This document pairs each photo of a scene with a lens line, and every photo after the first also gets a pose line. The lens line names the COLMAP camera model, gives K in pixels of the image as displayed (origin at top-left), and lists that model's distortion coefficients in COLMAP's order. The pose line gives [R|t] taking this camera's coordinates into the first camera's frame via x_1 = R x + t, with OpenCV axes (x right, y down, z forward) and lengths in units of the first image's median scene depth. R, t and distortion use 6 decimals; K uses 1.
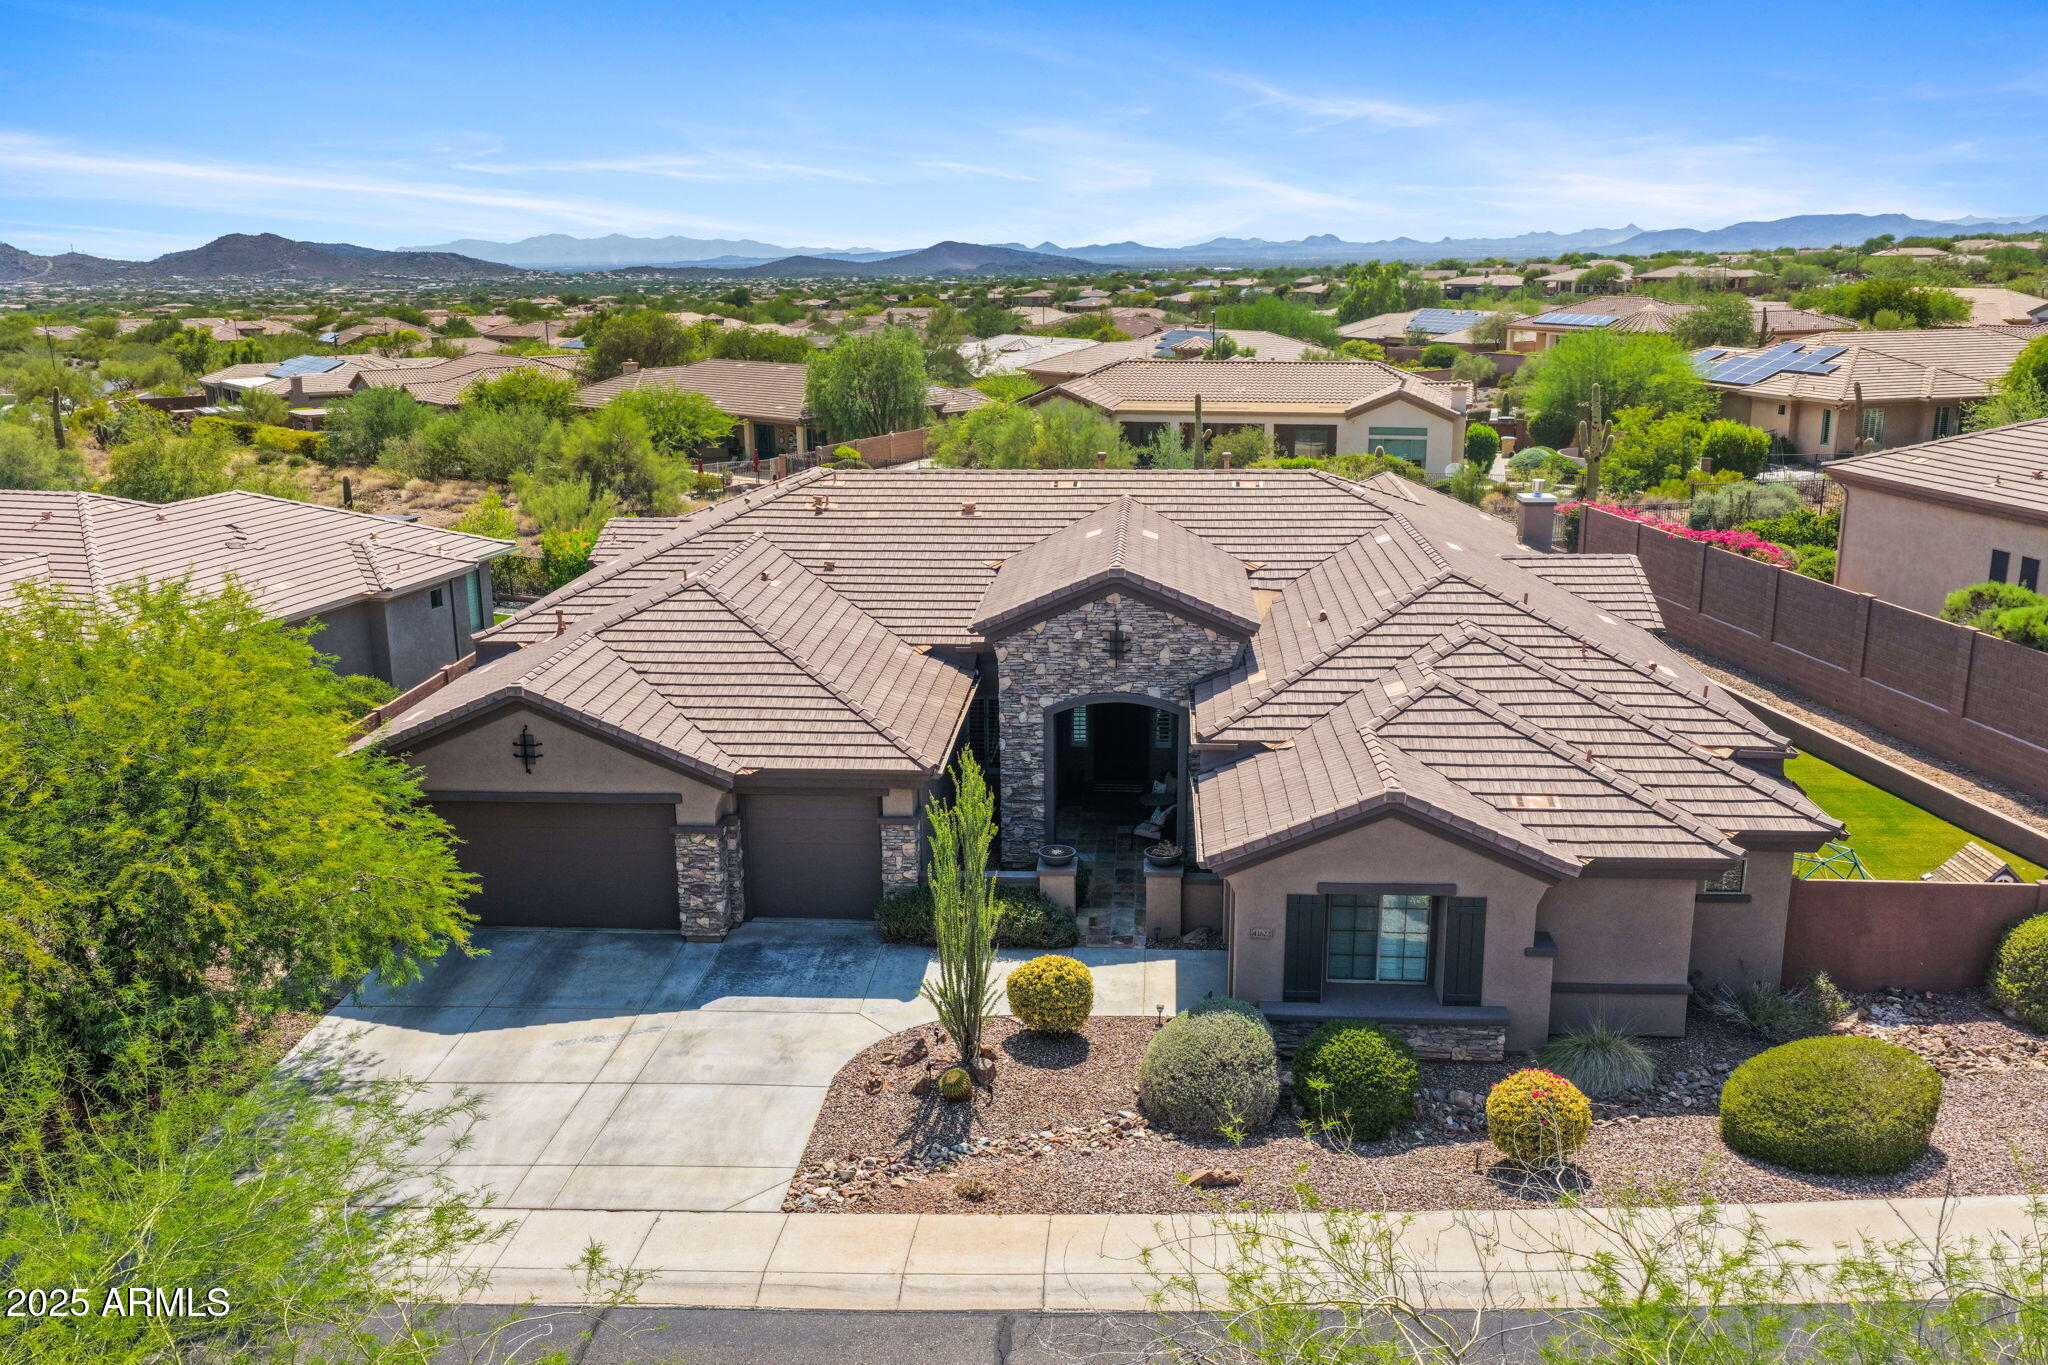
lens RADIAL K [[1692.2, 0, 1011.9], [0, 1692.2, 686.2], [0, 0, 1]] dist [0.000809, 0.015555]
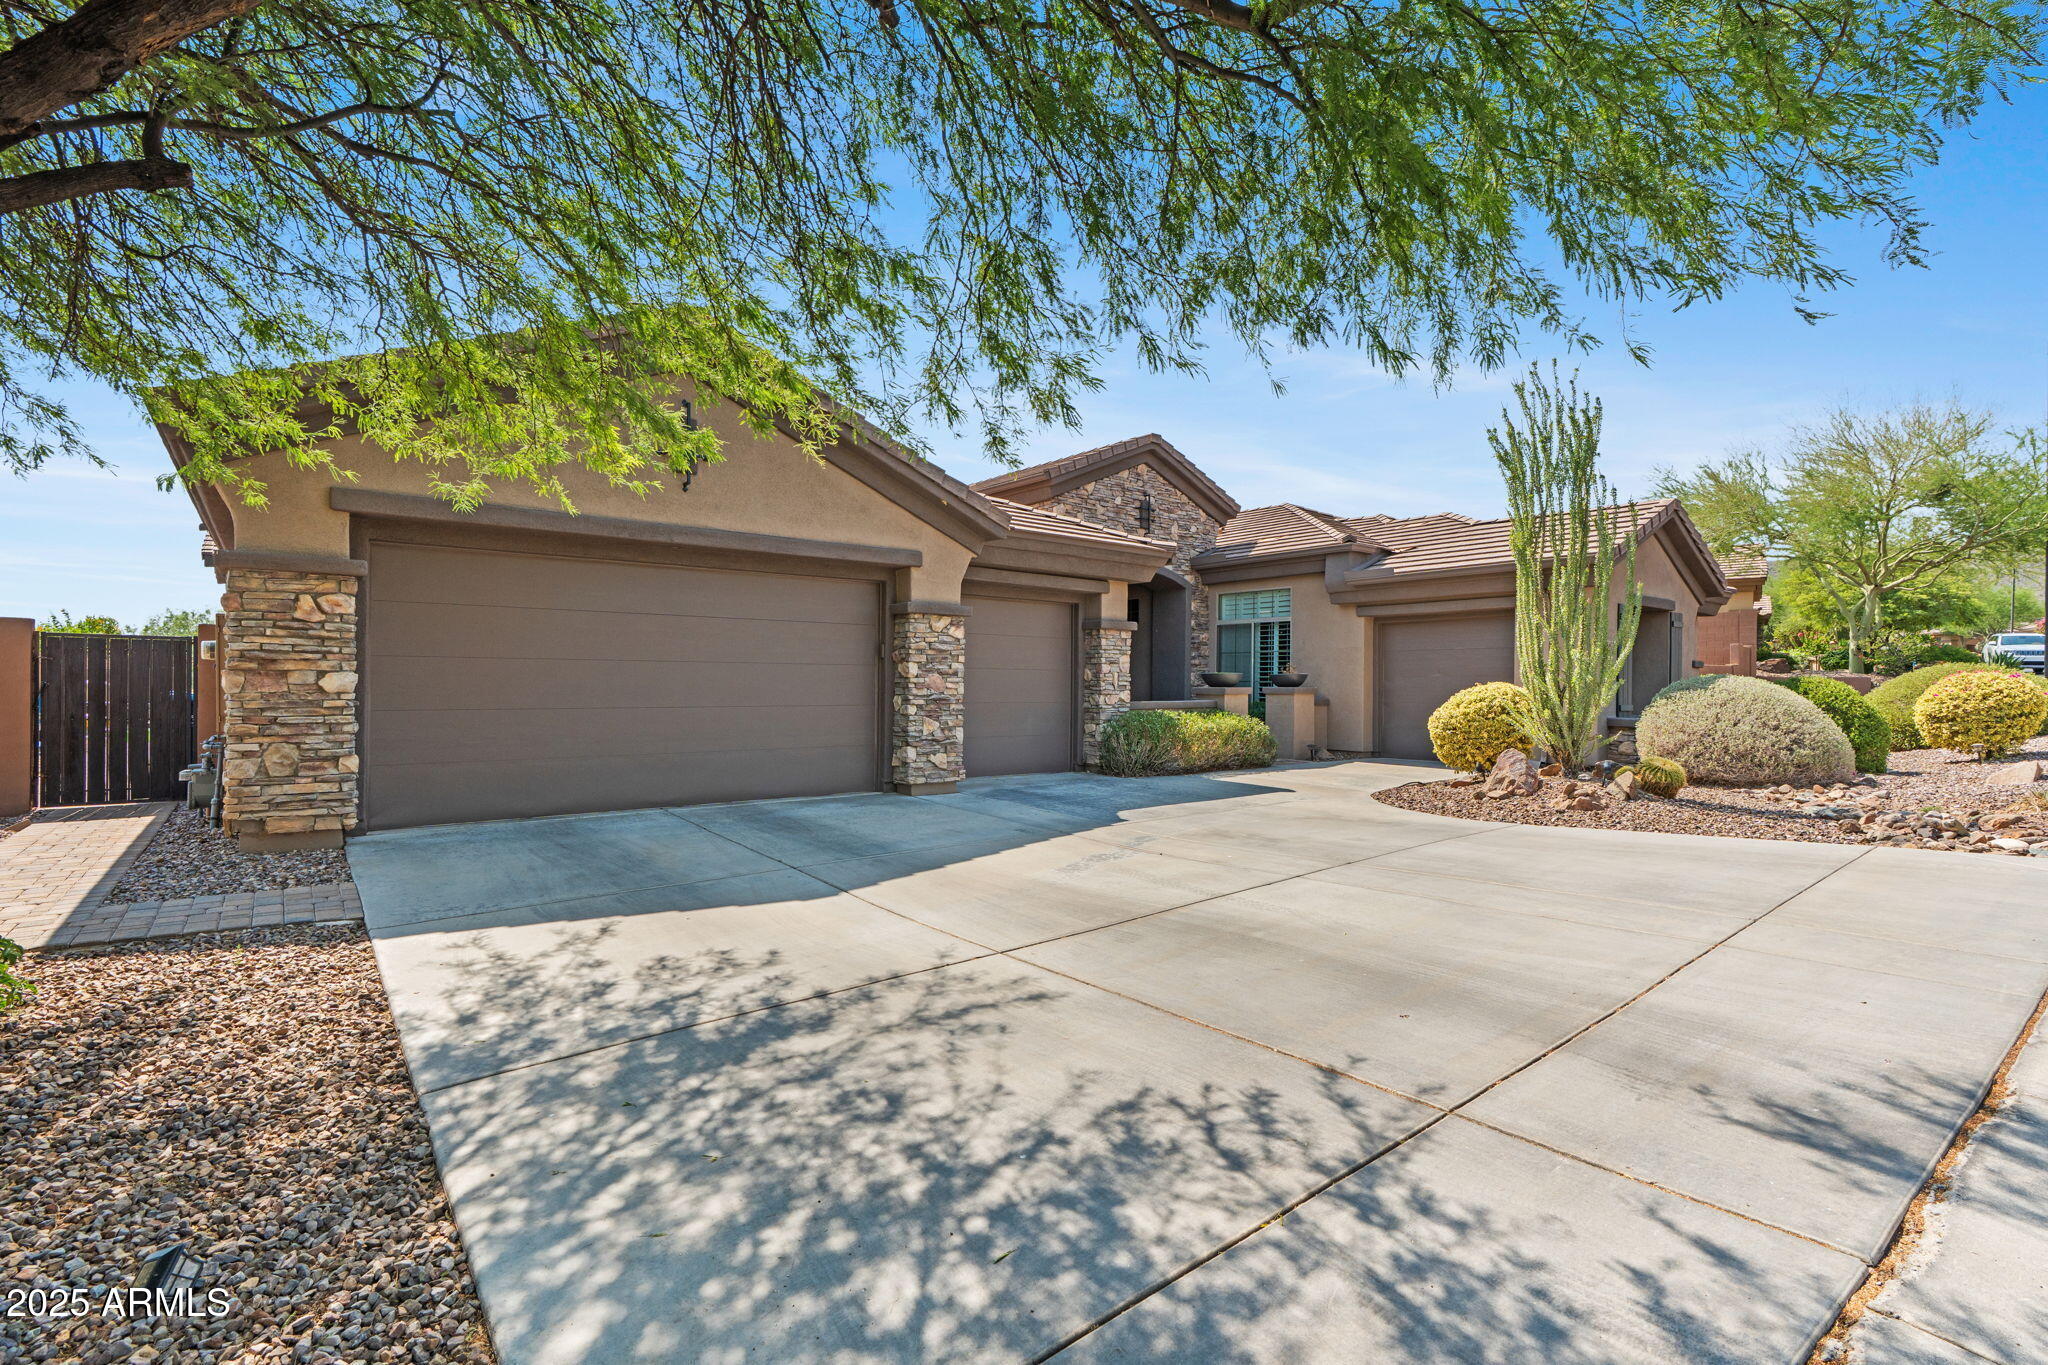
lens RADIAL K [[898.7, 0, 1024.0], [0, 898.7, 682.5], [0, 0, 1]] dist [-0.000617, 0.000176]
pose [[0.752494, 0.001545, 0.658597, -0.361230], [0.162704, 0.968565, -0.188174, 0.169231], [-0.638184, 0.248756, 0.728588, 0.670229]]
